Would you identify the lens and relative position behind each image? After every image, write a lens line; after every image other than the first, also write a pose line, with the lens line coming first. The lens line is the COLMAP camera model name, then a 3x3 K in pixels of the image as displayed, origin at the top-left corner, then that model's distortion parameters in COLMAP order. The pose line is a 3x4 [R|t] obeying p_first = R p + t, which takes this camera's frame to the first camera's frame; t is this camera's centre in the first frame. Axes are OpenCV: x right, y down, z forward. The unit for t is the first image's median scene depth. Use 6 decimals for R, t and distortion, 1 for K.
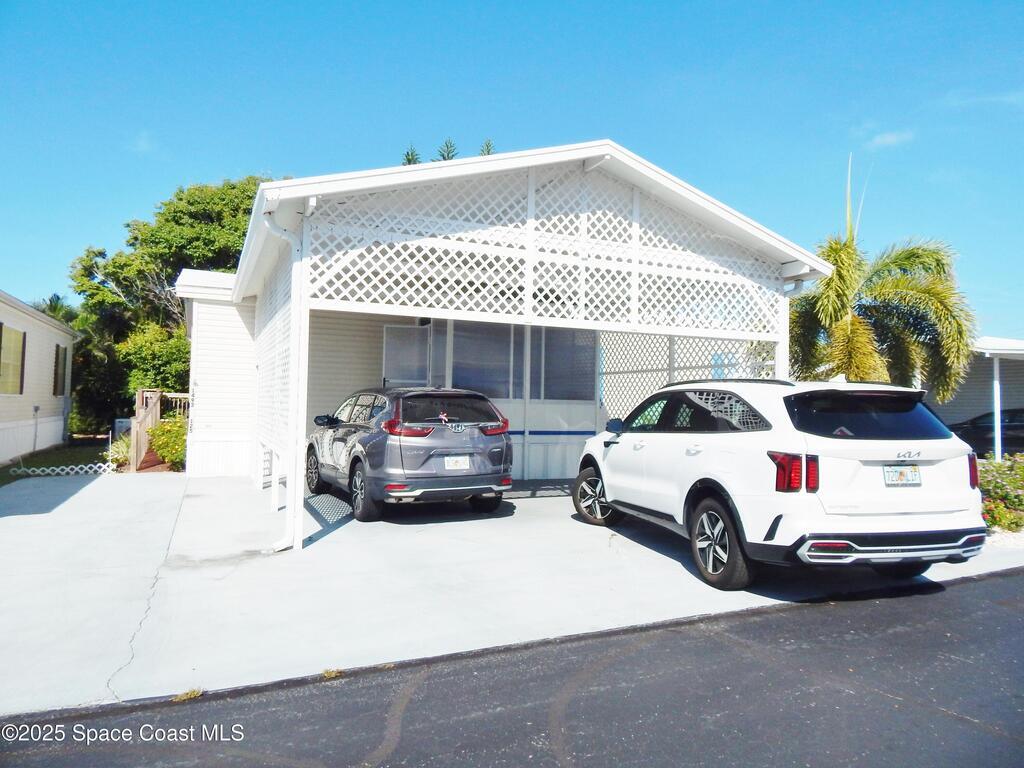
lens RADIAL K [[675.3, 0, 512.3], [0, 675.3, 383.5], [0, 0, 1]] dist [0.002603, -0.007396]
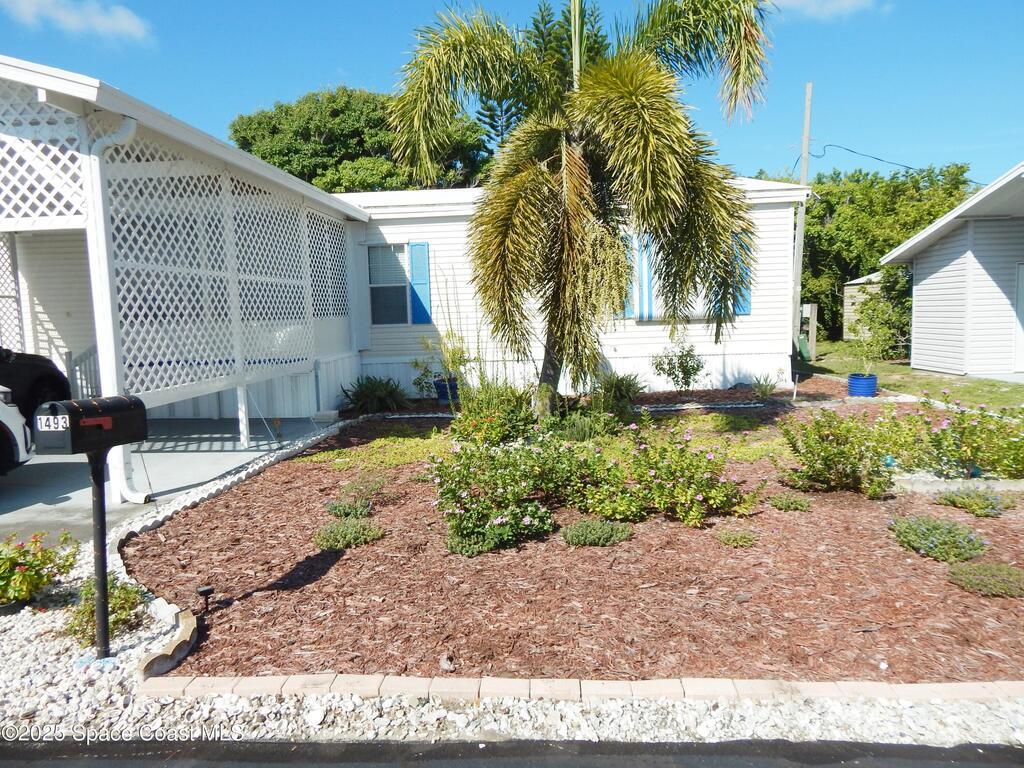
lens RADIAL K [[675.3, 0, 516.8], [0, 675.3, 382.2], [0, 0, 1]] dist [0.002603, -0.007396]
pose [[0.882405, 0.027347, -0.469695, 1.143414], [0.052850, 0.986230, 0.156708, 0.000890], [0.467513, -0.163104, 0.868809, 0.697690]]
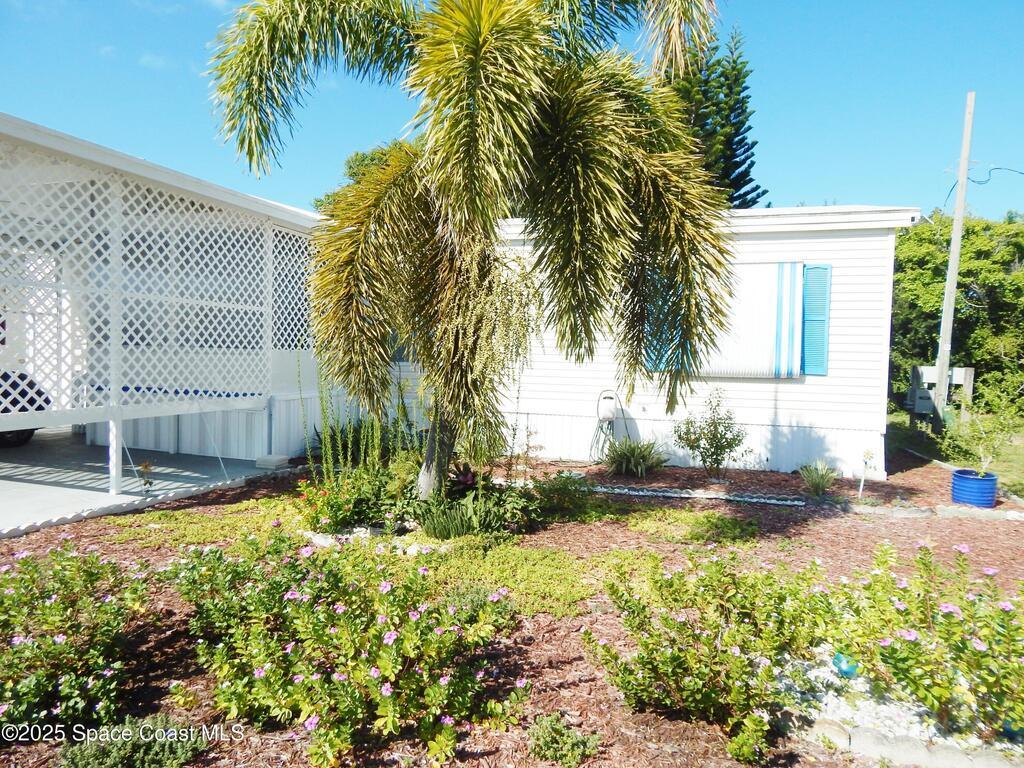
lens RADIAL K [[675.3, 0, 515.5], [0, 675.3, 379.8], [0, 0, 1]] dist [0.002603, -0.007396]
pose [[0.737972, 0.046618, -0.673219, 1.268619], [0.010468, 0.996700, 0.080493, 0.026283], [0.674750, -0.066449, 0.735049, 1.089584]]
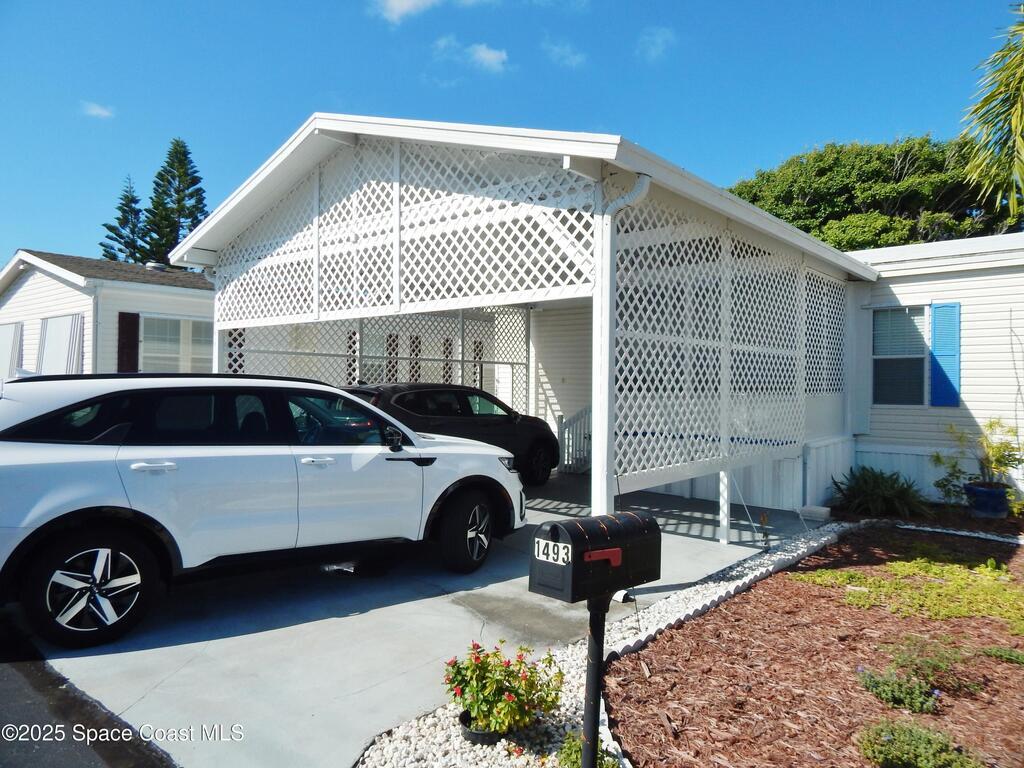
lens RADIAL K [[675.3, 0, 511.3], [0, 675.3, 385.5], [0, 0, 1]] dist [0.002603, -0.007396]
pose [[0.412644, 0.007288, -0.910863, 0.995024], [0.043900, 0.998647, 0.027879, -0.004671], [0.909834, -0.051491, 0.411765, 0.769258]]
